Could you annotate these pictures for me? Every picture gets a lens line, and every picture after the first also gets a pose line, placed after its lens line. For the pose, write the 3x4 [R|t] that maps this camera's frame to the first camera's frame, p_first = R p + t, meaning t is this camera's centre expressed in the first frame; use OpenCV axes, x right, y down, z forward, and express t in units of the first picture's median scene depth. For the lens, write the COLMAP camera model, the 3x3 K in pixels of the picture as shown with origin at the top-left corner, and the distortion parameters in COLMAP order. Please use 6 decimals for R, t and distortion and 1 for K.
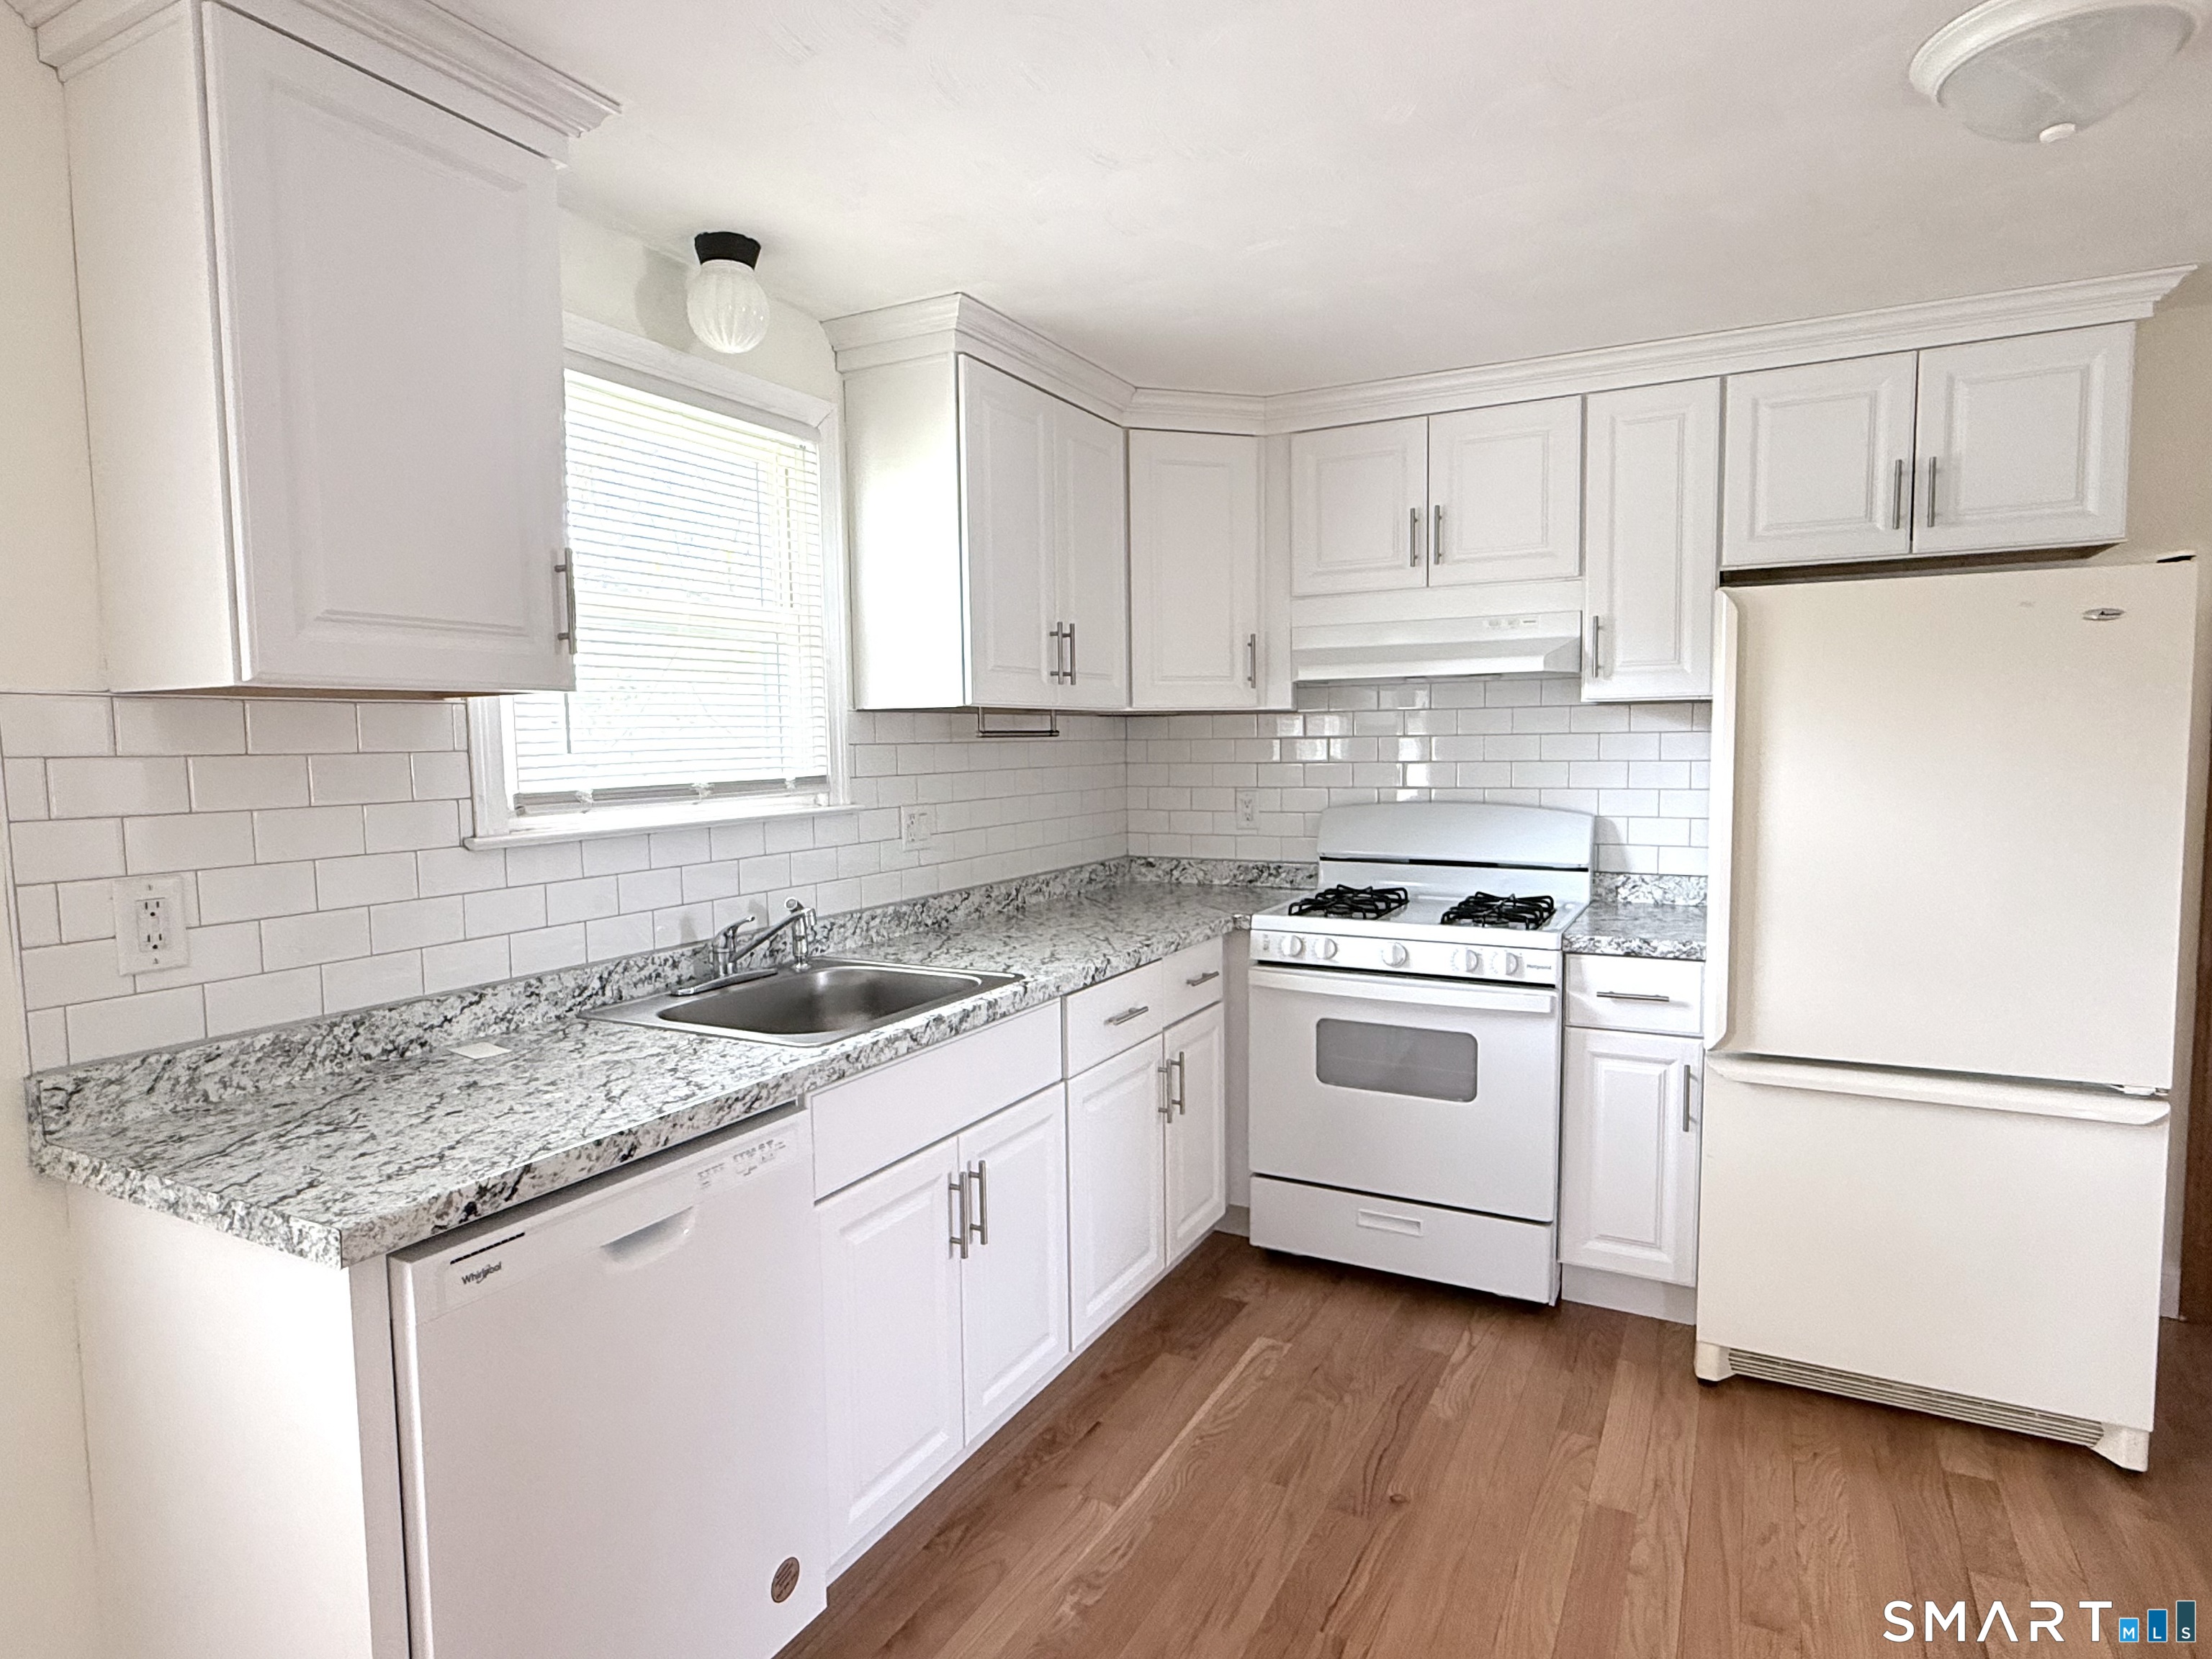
lens RADIAL K [[1214.9, 0, 1106.0], [0, 1214.9, 829.5], [0, 0, 1]] dist [-0.001578, 0.002179]
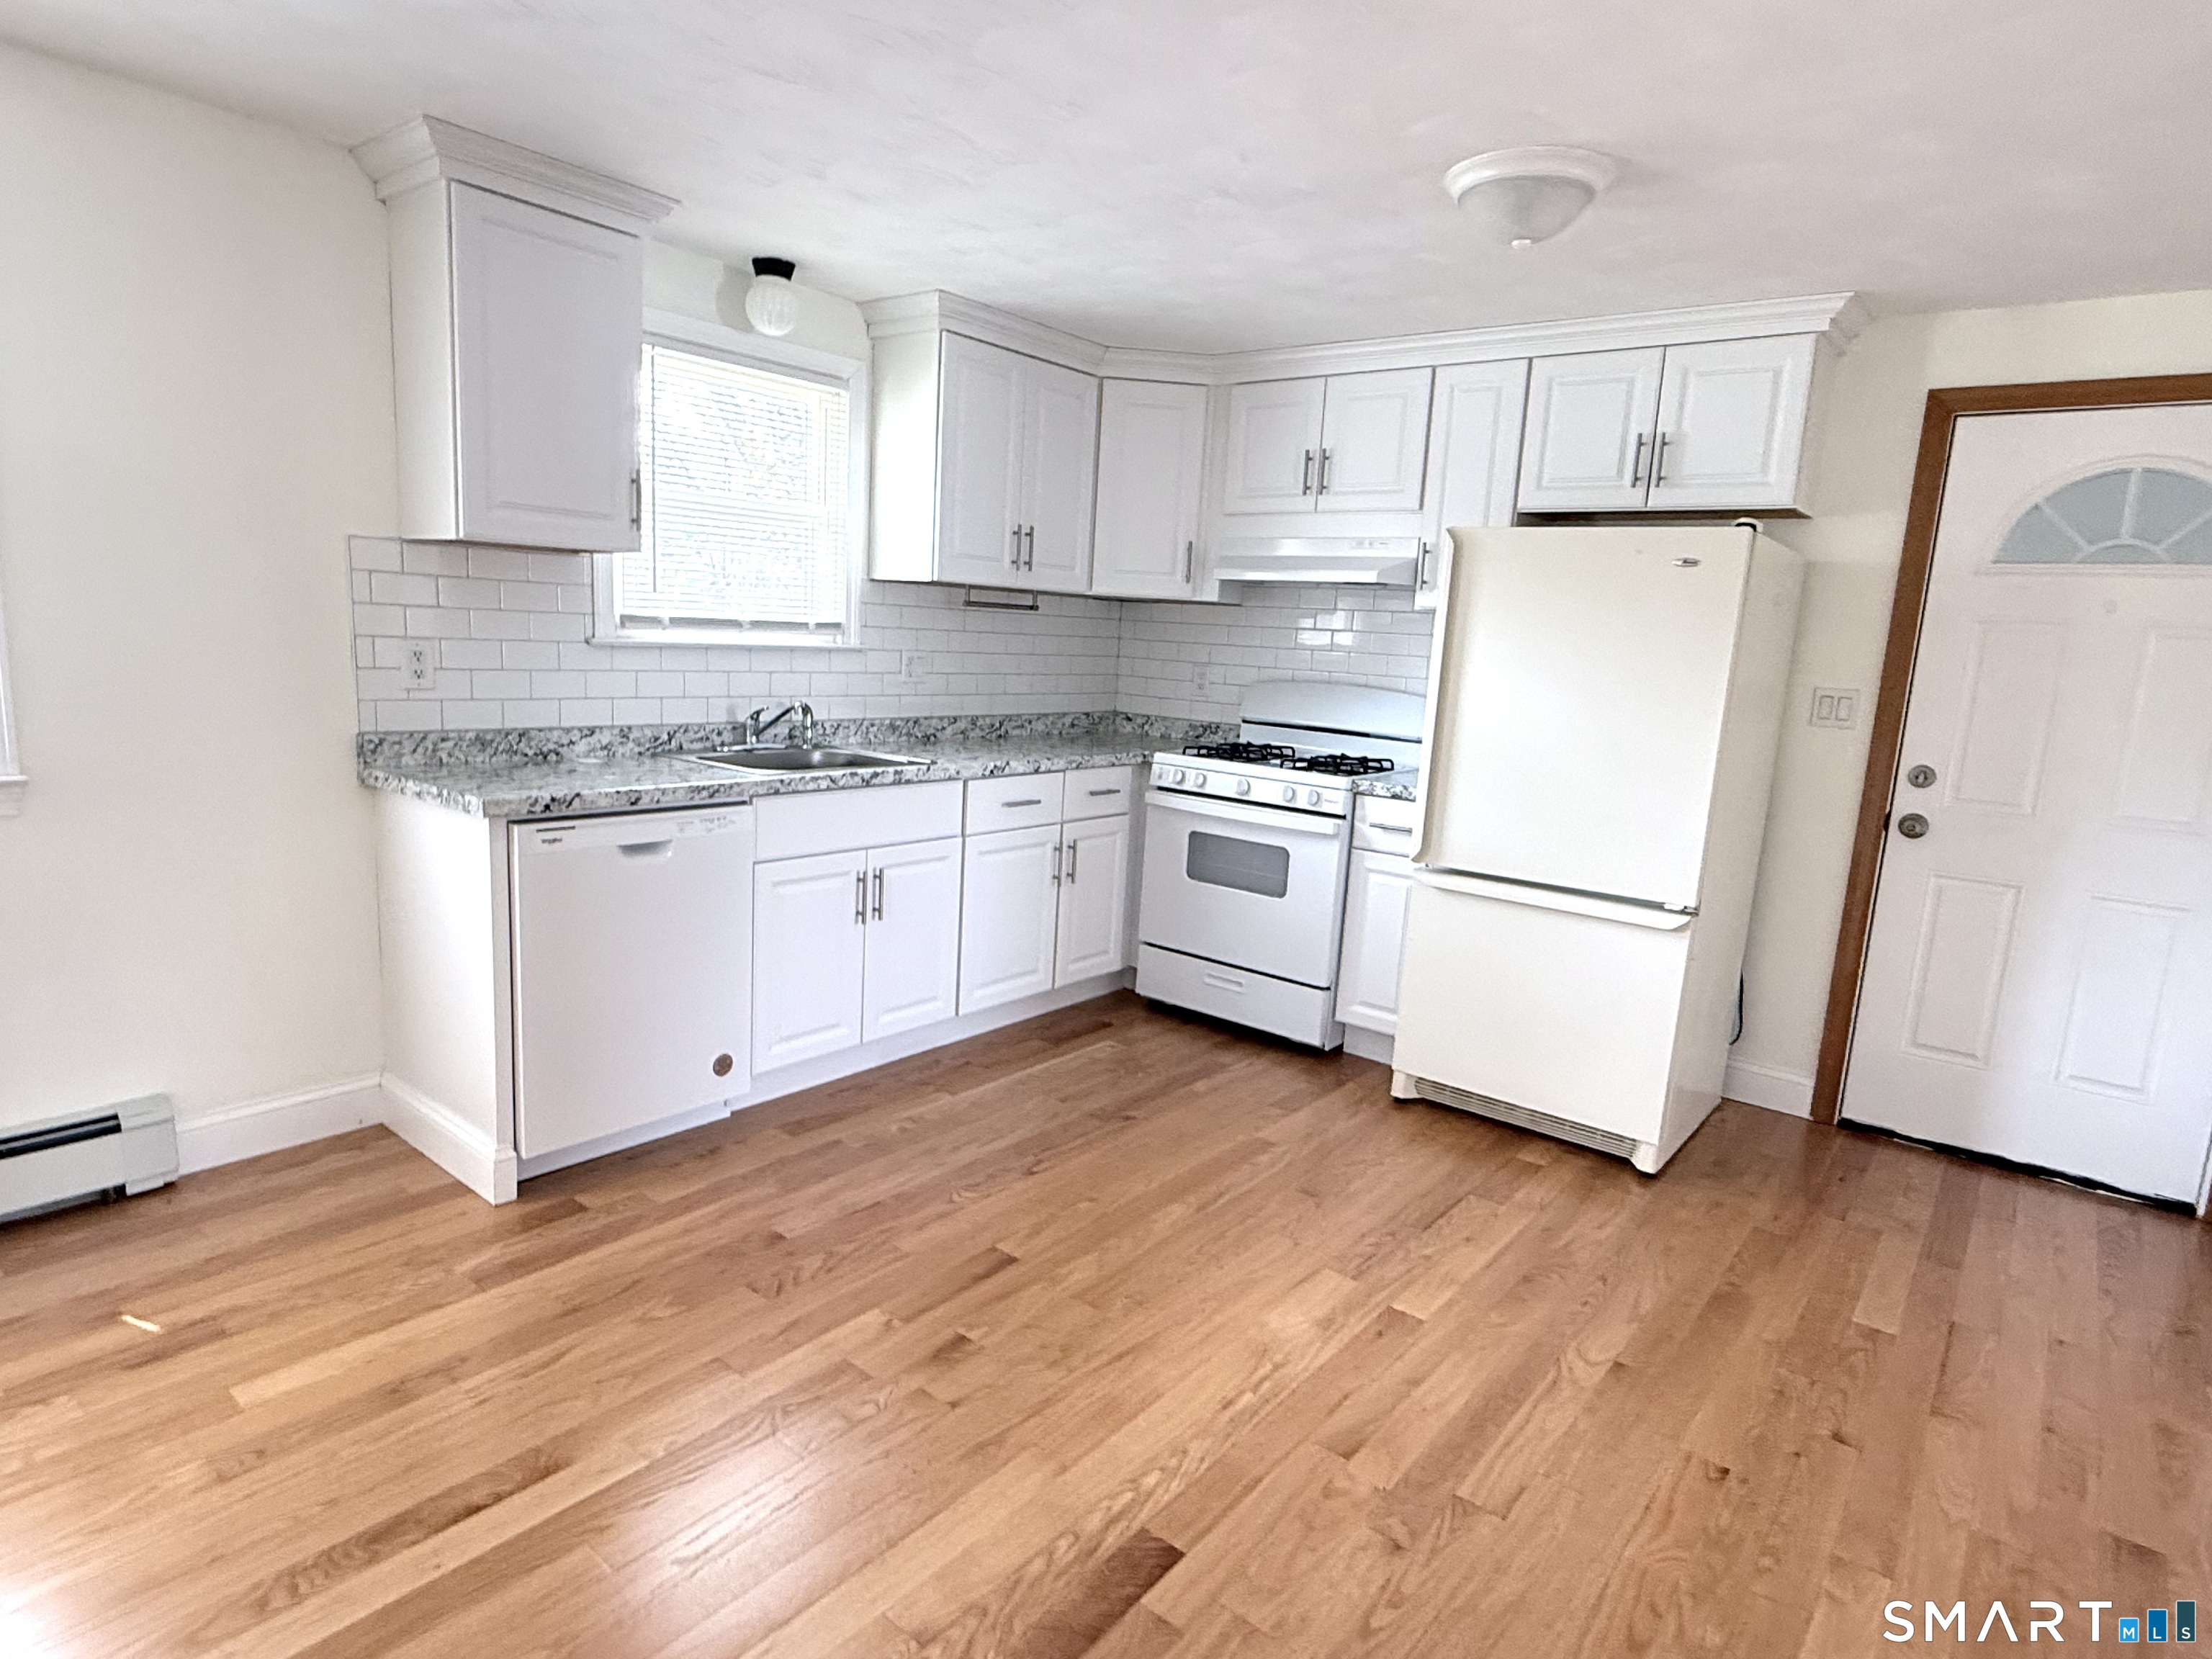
lens RADIAL K [[1214.9, 0, 1106.0], [0, 1214.9, 829.5], [0, 0, 1]] dist [-0.001578, 0.002179]
pose [[0.980594, 0.097263, -0.170221, 0.354913], [-0.082209, 0.992232, 0.093370, 0.039376], [0.177980, -0.077564, 0.980972, -0.396554]]
